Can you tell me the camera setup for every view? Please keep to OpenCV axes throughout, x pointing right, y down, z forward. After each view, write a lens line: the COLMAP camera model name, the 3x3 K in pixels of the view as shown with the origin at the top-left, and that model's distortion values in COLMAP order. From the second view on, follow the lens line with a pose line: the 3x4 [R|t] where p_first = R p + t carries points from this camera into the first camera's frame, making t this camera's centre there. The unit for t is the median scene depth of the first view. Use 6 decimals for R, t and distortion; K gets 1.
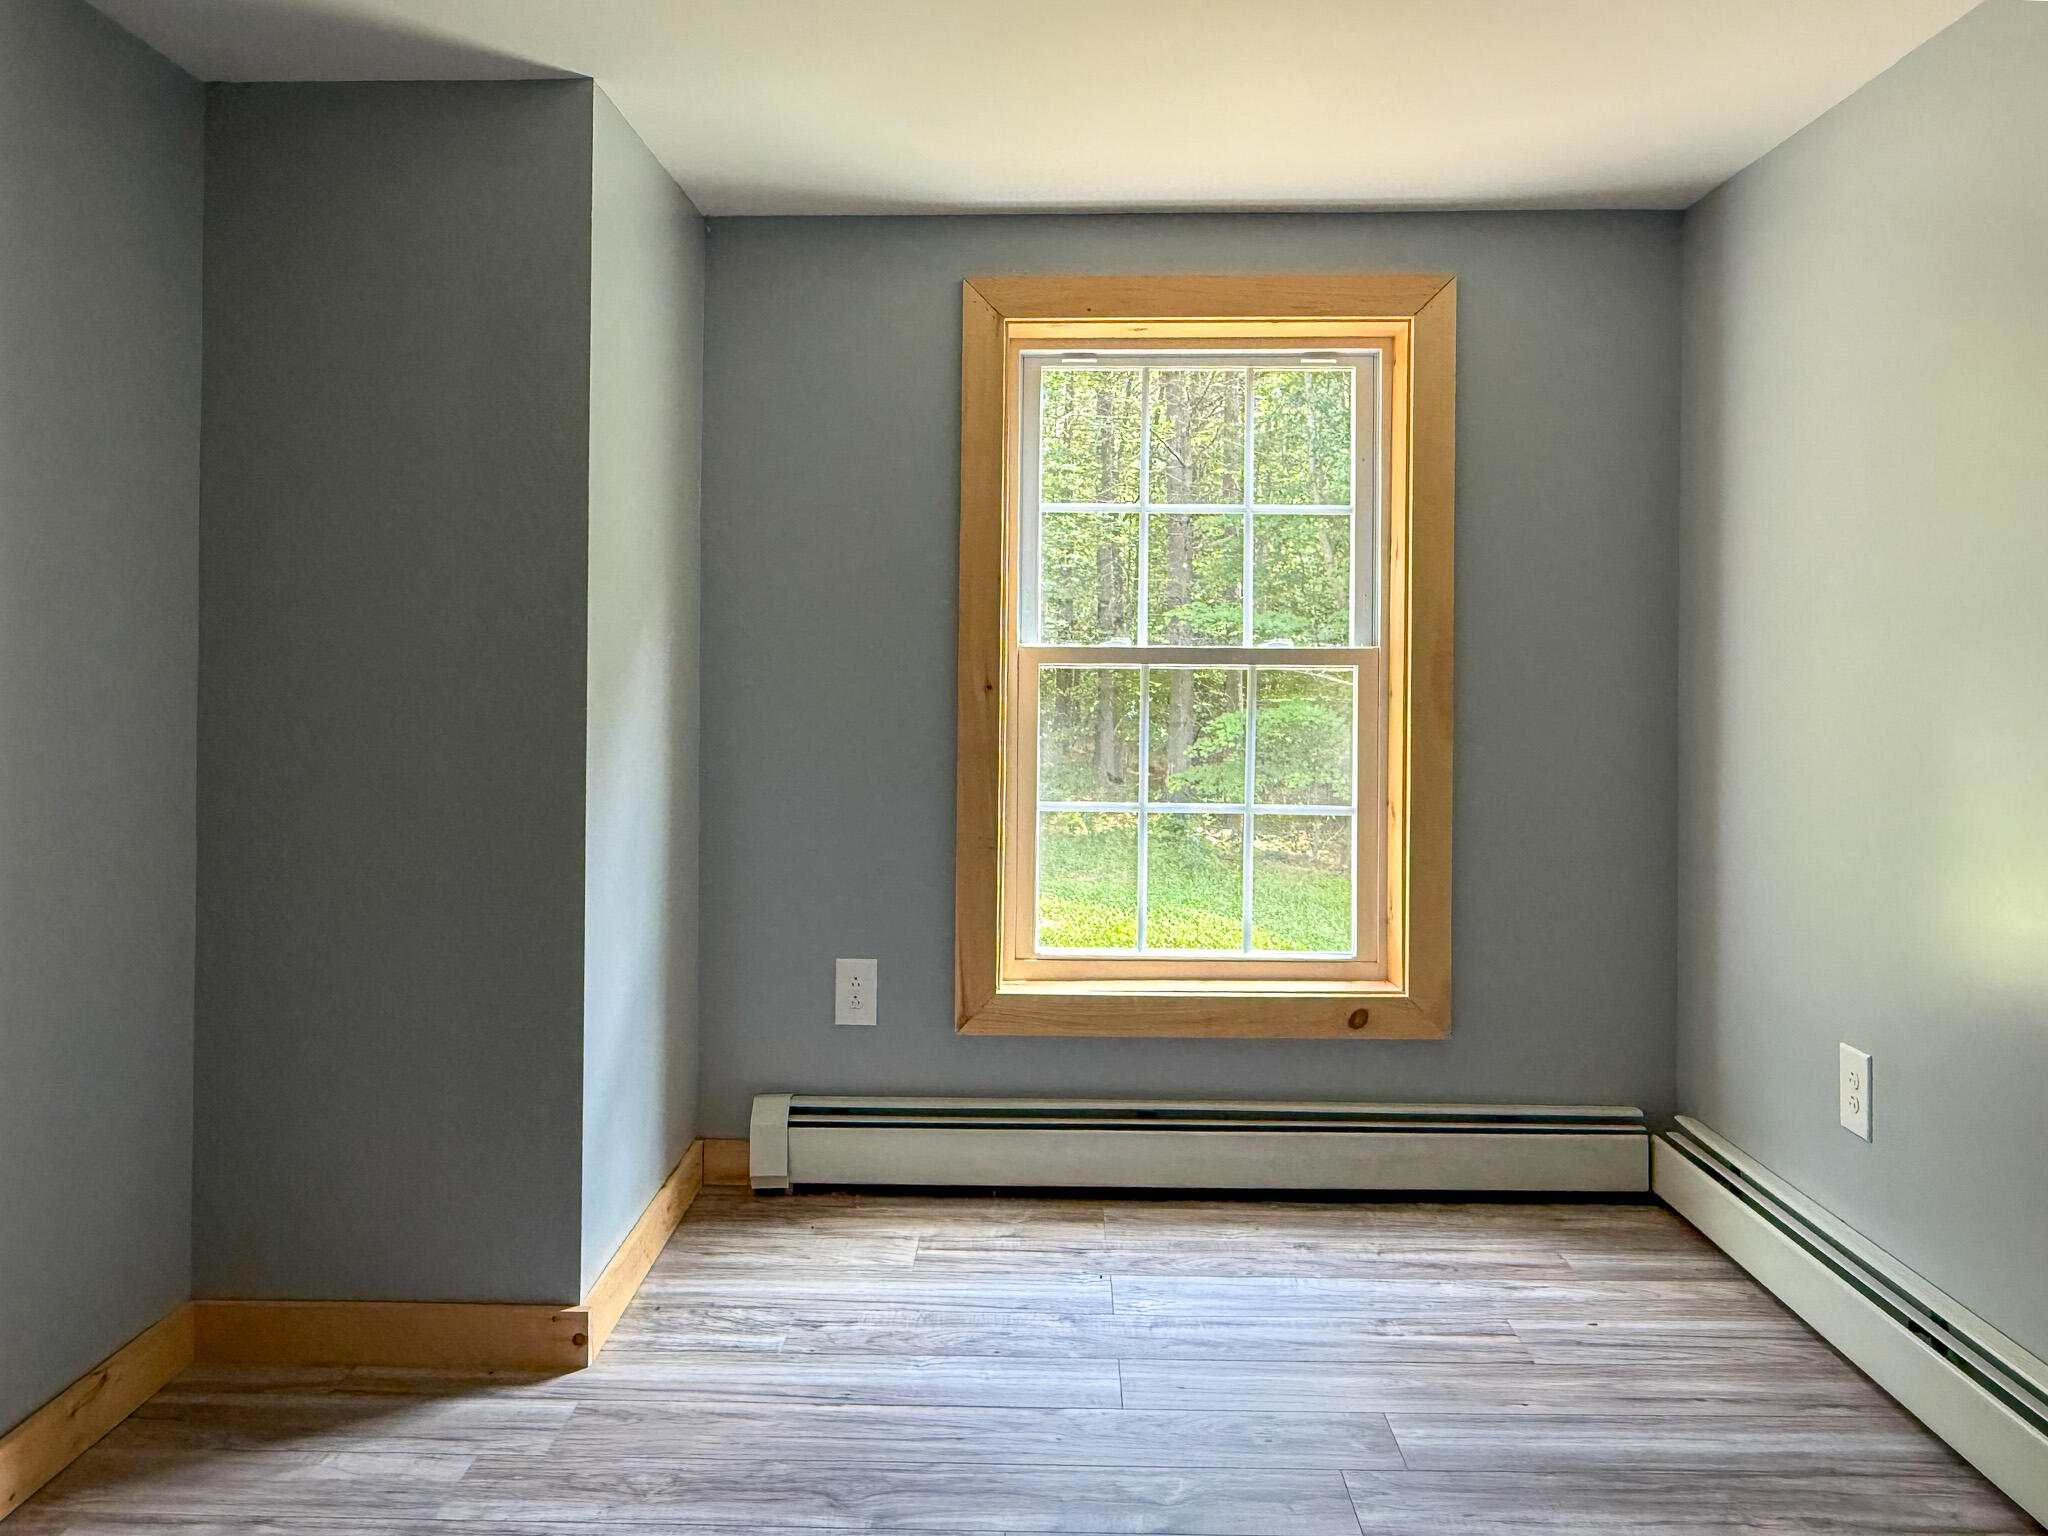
lens RADIAL K [[1301.1, 0, 1024.0], [0, 1301.1, 768.0], [0, 0, 1]] dist [0.000287, 0.000236]
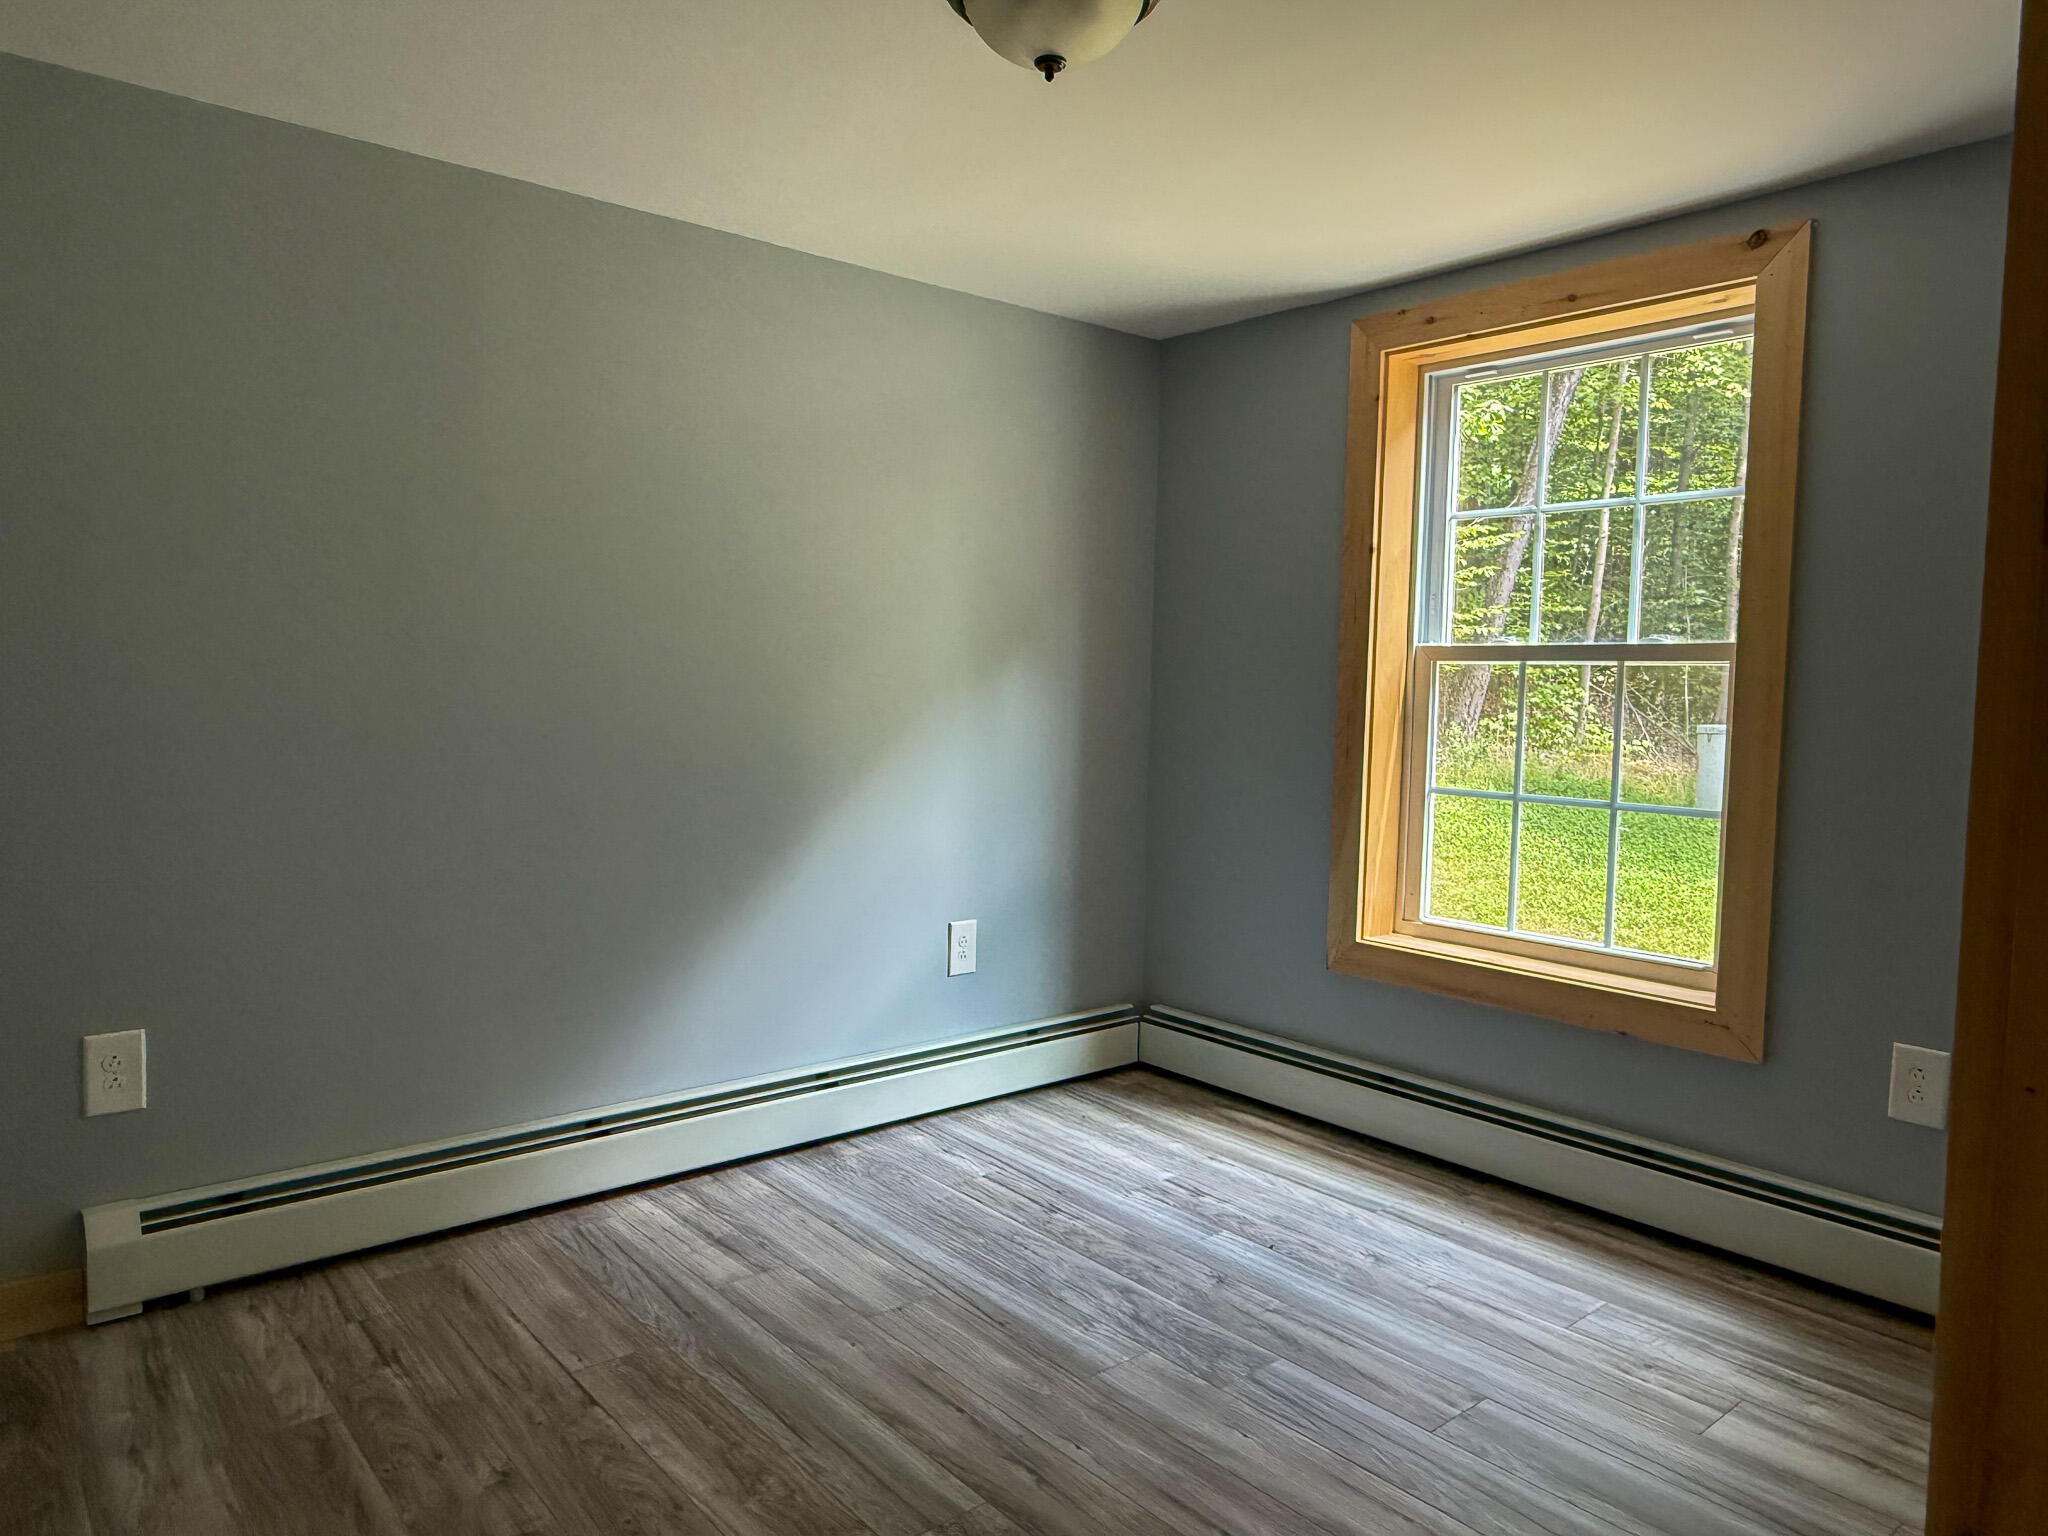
lens RADIAL K [[1351.7, 0, 1024.0], [0, 1351.7, 768.0], [0, 0, 1]] dist [-0.001256, -0.001570]
pose [[0.656900, 0.055622, -0.751923, 0.688590], [-0.064693, 0.997755, 0.017289, 0.011316], [0.751197, 0.037287, 0.659024, 0.010777]]
